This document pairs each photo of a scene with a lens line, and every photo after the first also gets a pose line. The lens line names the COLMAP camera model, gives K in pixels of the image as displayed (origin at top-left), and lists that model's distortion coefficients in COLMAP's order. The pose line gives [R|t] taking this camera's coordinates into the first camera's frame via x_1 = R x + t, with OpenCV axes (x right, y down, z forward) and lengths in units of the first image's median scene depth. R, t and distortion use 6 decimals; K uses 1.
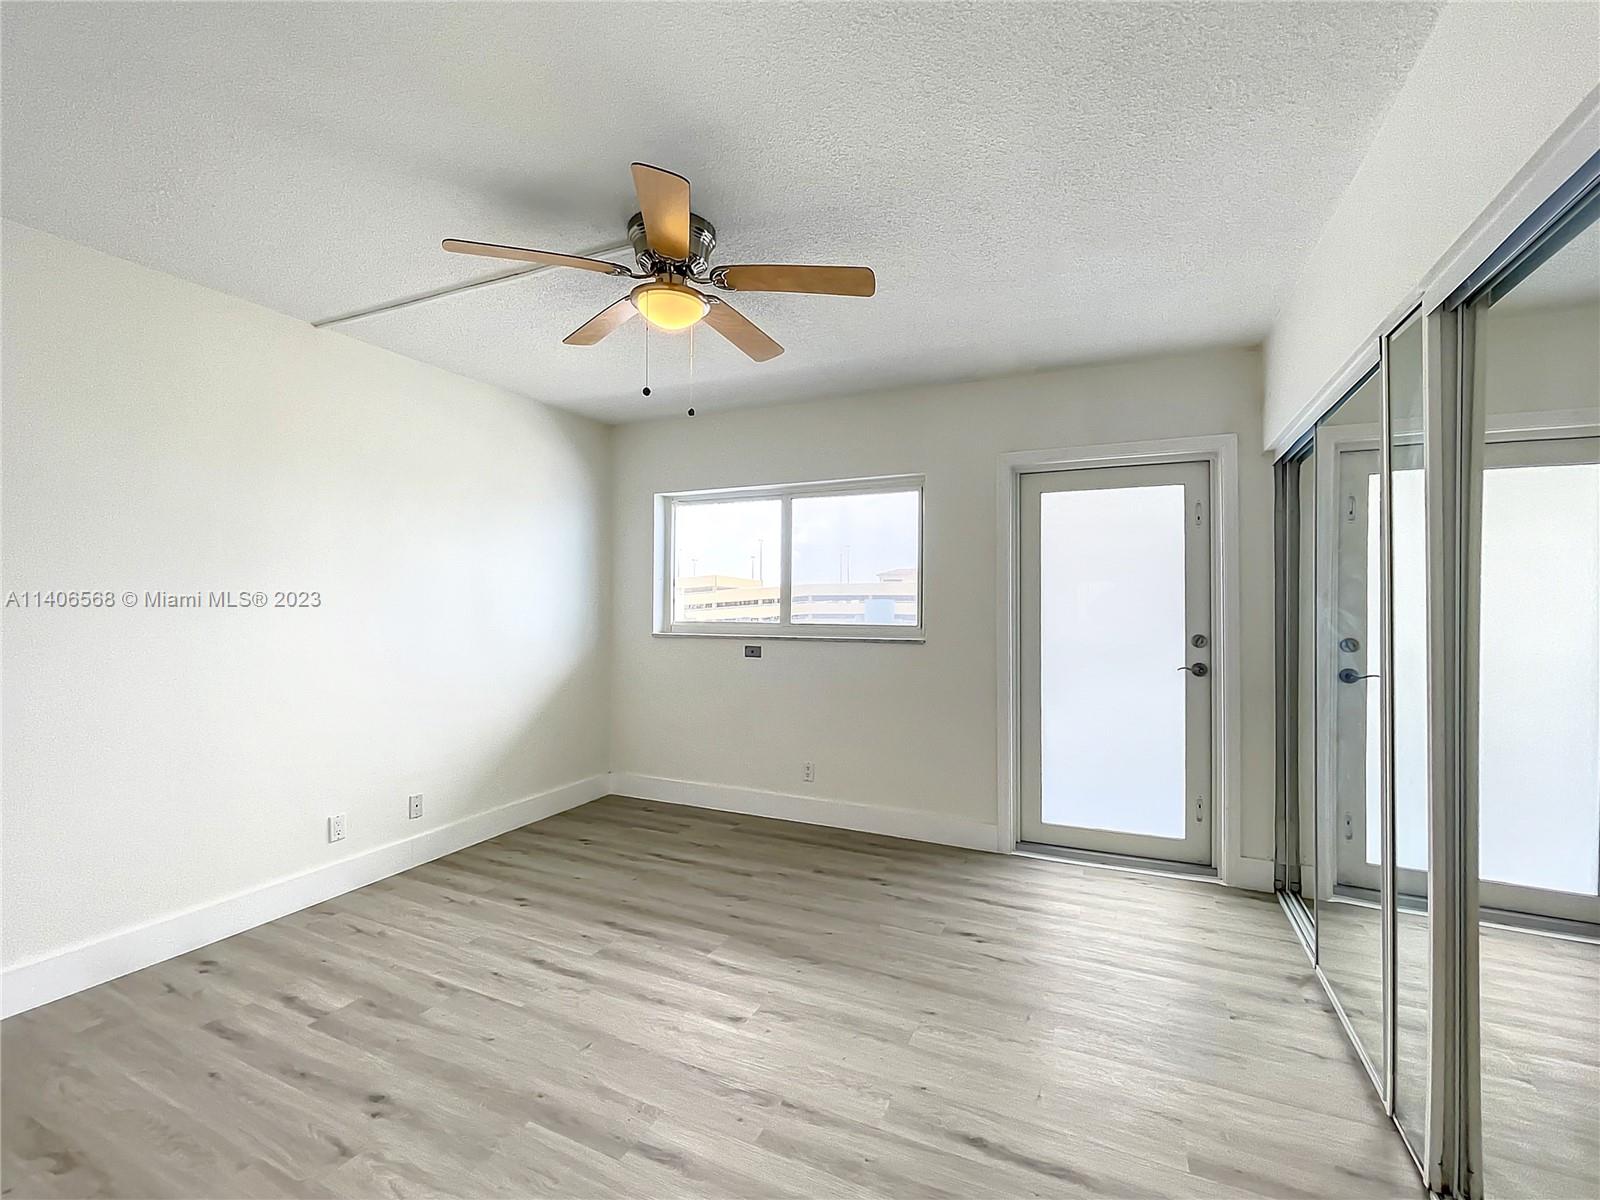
lens RADIAL K [[705.0, 0, 775.8], [0, 705.0, 591.0], [0, 0, 1]] dist [0.002253, 0.002365]
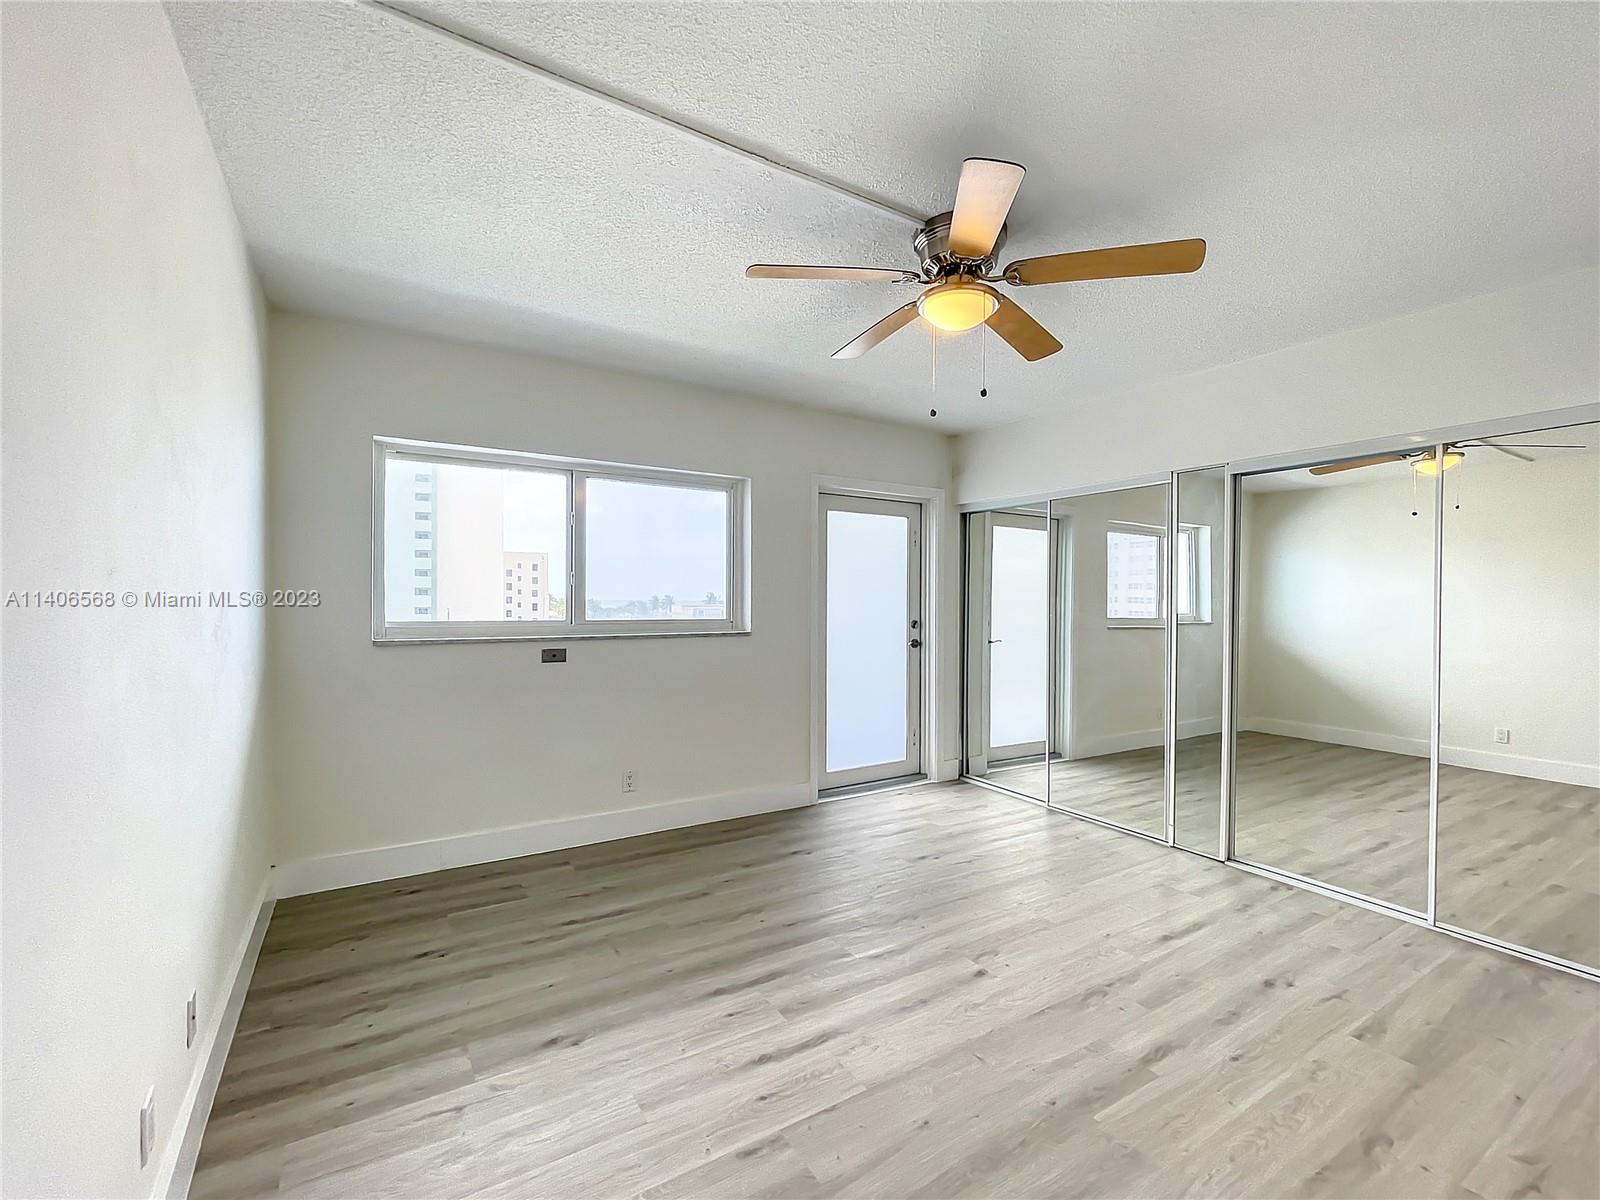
lens RADIAL K [[663.7, 0, 808.6], [0, 663.7, 594.9], [0, 0, 1]] dist [0.003882, 0.000121]
pose [[0.548057, 0.006758, 0.836414, -0.708541], [-0.022233, 0.999732, 0.006491, 0.003618], [-0.836145, -0.022153, 0.548060, 0.430827]]
